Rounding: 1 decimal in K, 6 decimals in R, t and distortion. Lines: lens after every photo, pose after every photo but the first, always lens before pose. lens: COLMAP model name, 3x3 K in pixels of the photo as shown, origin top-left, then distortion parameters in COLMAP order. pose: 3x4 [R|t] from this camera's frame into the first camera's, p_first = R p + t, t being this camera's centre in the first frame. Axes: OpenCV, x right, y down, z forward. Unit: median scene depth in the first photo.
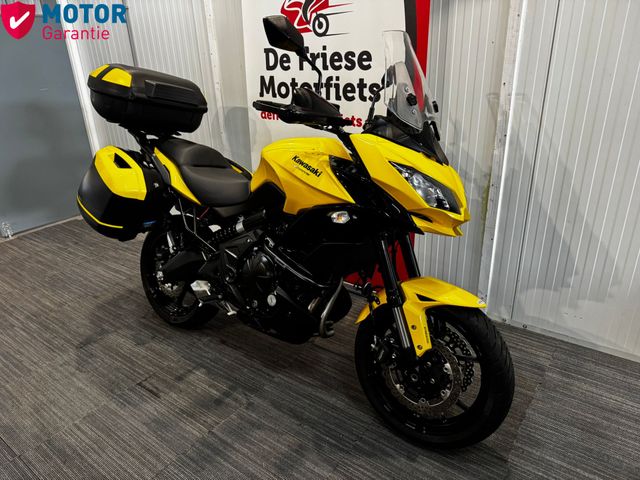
lens RADIAL K [[450.2, 0, 318.6], [0, 450.2, 240.3], [0, 0, 1]] dist [0.022539, -0.040237]
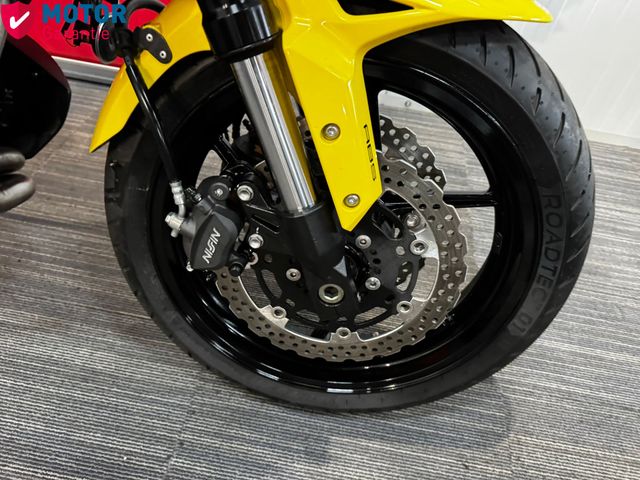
lens RADIAL K [[450.2, 0, 308.6], [0, 450.2, 239.0], [0, 0, 1]] dist [0.022539, -0.040237]
pose [[0.876531, -0.245094, 0.414273, 0.059389], [0.052635, 0.904300, 0.423640, 0.102532], [-0.478459, -0.349528, 0.805548, 0.575239]]
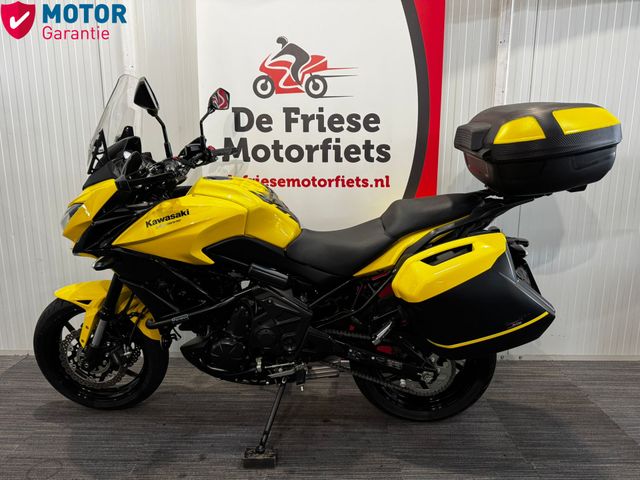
lens RADIAL K [[450.2, 0, 322.8], [0, 450.2, 240.9], [0, 0, 1]] dist [0.022539, -0.040237]
pose [[0.812692, -0.065465, 0.579005, -0.619568], [0.196403, 0.966298, -0.166416, 0.001849], [-0.548597, 0.248963, 0.798160, 0.343300]]
